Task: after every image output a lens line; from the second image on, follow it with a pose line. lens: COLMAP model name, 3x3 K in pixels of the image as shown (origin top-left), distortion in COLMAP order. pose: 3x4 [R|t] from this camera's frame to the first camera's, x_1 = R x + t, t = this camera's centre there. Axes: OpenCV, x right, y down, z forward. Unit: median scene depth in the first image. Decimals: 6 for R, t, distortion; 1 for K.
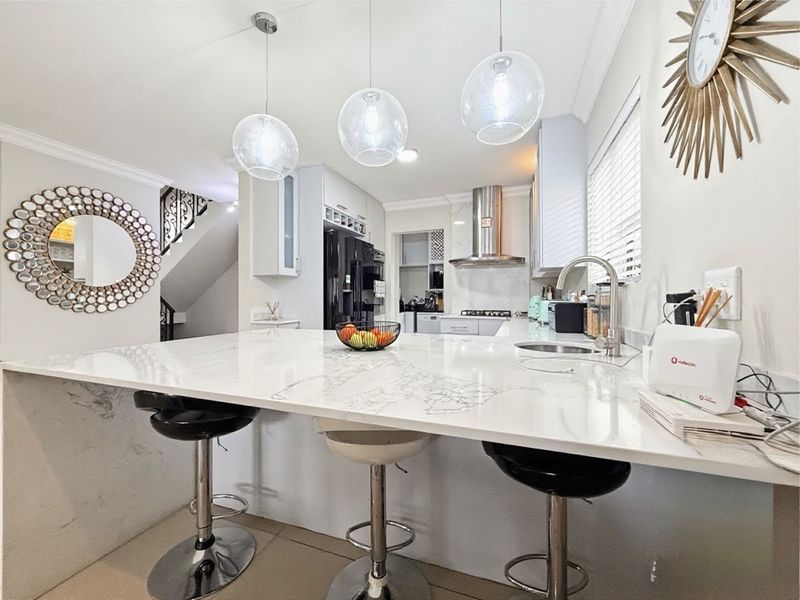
lens RADIAL K [[323.4, 0, 401.4], [0, 323.4, 294.9], [0, 0, 1]] dist [0.002518, -0.001610]
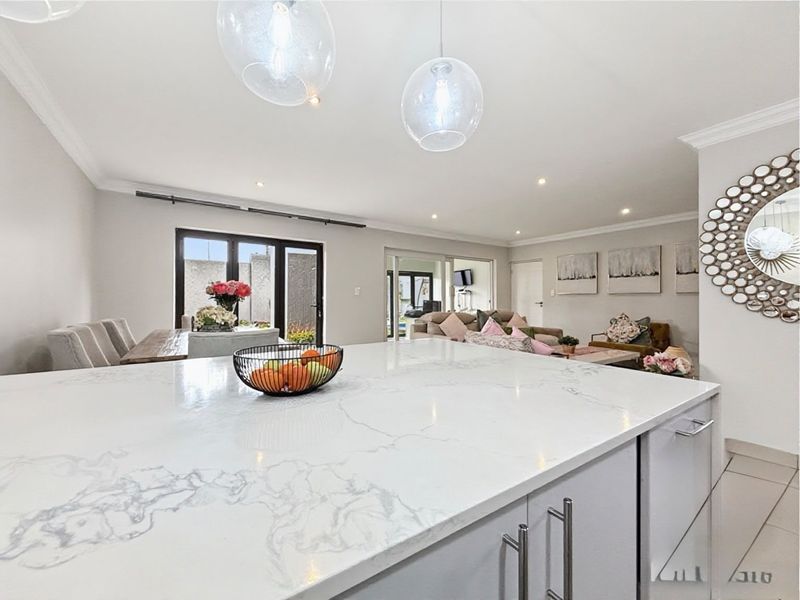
lens RADIAL K [[323.4, 0, 397.5], [0, 323.4, 297.0], [0, 0, 1]] dist [0.002518, -0.001610]
pose [[-0.602248, -0.003306, -0.798302, 0.099545], [0.004785, 0.999959, -0.007751, -0.001467], [0.798294, -0.008488, -0.602208, 0.506096]]
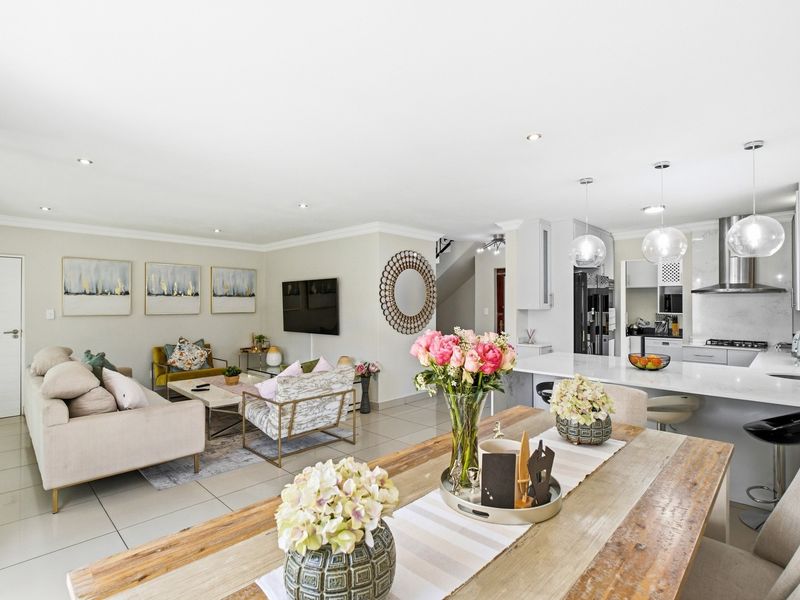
lens RADIAL K [[411.7, 0, 396.9], [0, 411.7, 302.5], [0, 0, 1]] dist [-0.016262, 0.008420]
pose [[0.911213, 0.000545, -0.411936, -0.160395], [0.000556, 0.999997, 0.002554, -0.068661], [0.411936, -0.002556, 0.911209, -0.542893]]
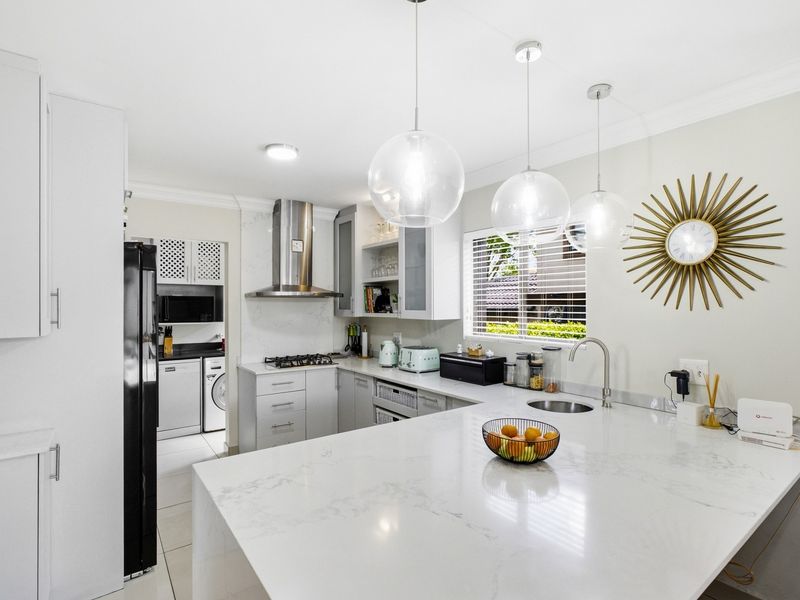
lens RADIAL K [[411.7, 0, 405.9], [0, 411.7, 305.1], [0, 0, 1]] dist [-0.016262, 0.008420]
pose [[0.555379, 0.001919, 0.831595, -0.409852], [-0.008083, 0.999963, 0.003091, -0.079861], [-0.831558, -0.008439, 0.555374, 0.209427]]
